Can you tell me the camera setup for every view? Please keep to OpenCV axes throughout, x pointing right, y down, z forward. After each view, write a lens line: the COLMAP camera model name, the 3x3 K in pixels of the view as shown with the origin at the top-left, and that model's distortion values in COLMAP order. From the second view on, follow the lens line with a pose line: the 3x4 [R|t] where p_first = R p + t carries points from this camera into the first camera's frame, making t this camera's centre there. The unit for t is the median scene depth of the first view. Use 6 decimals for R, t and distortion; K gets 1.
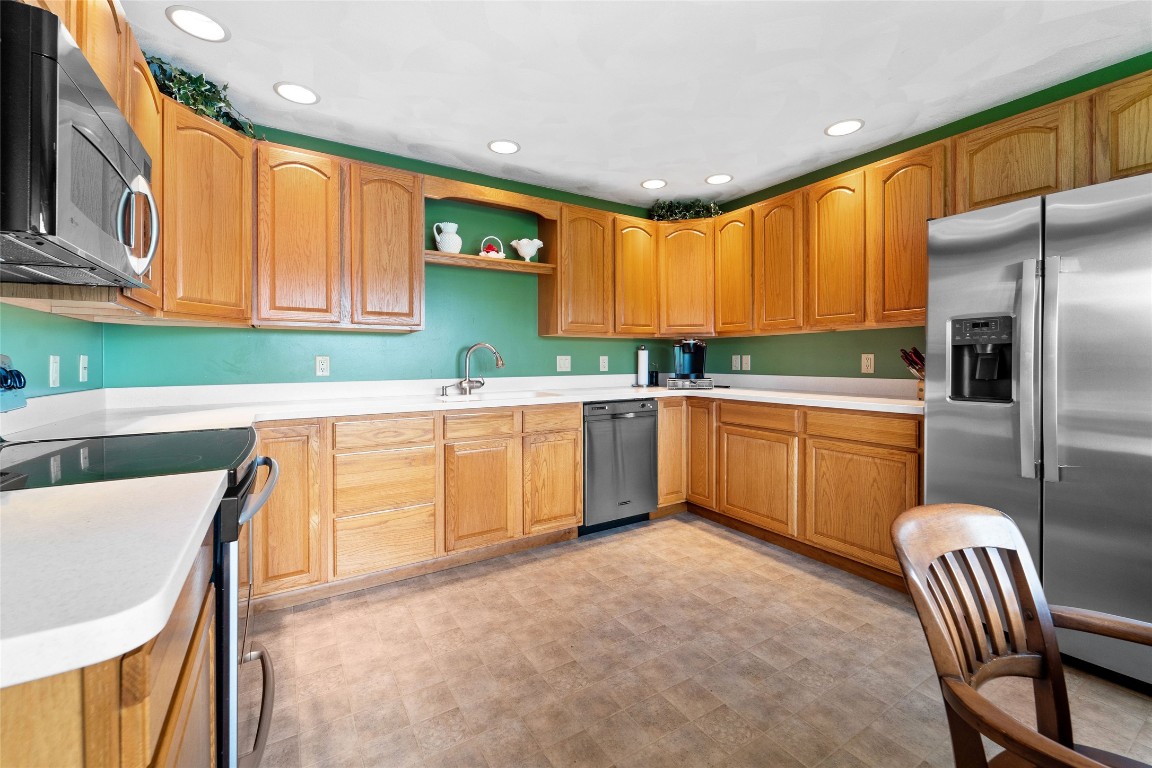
lens RADIAL K [[477.2, 0, 564.5], [0, 477.2, 357.5], [0, 0, 1]] dist [0.000843, -0.000983]
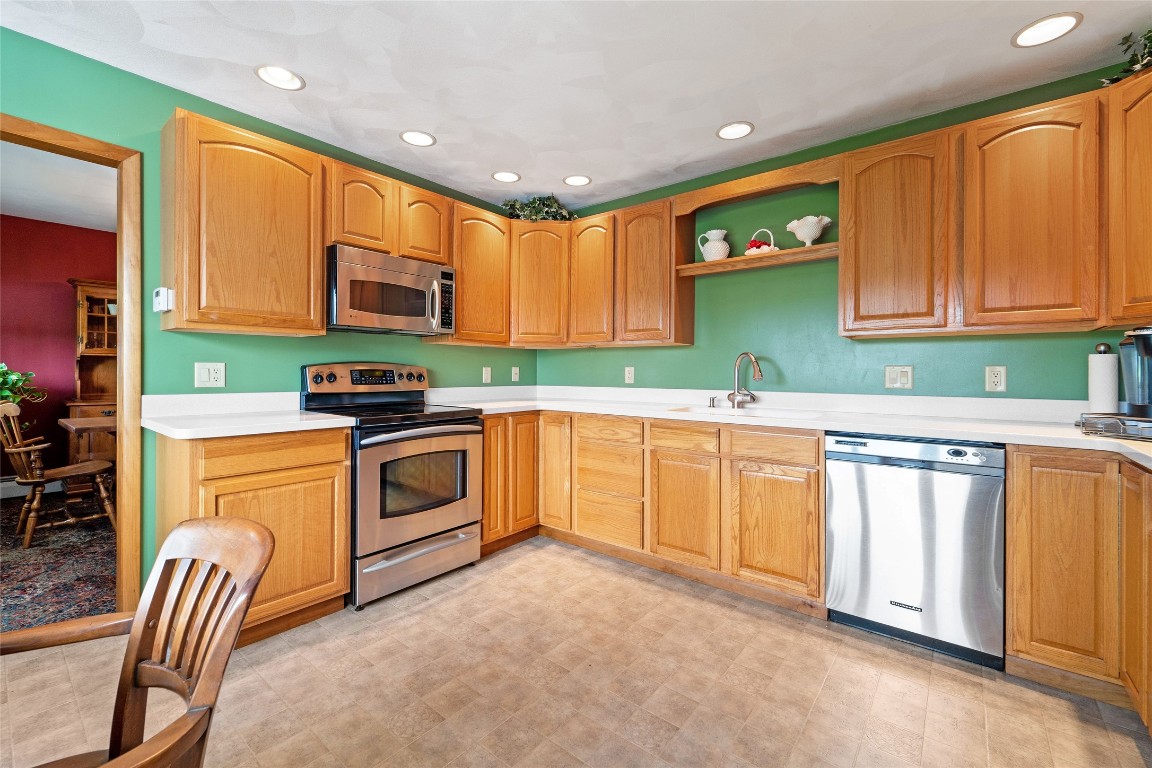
lens RADIAL K [[477.2, 0, 564.5], [0, 477.2, 357.5], [0, 0, 1]] dist [0.000843, -0.000983]
pose [[0.322675, -0.019044, -0.946318, 0.621405], [0.000237, 0.999799, -0.020039, -0.001544], [0.946510, 0.006242, 0.322615, 0.421890]]
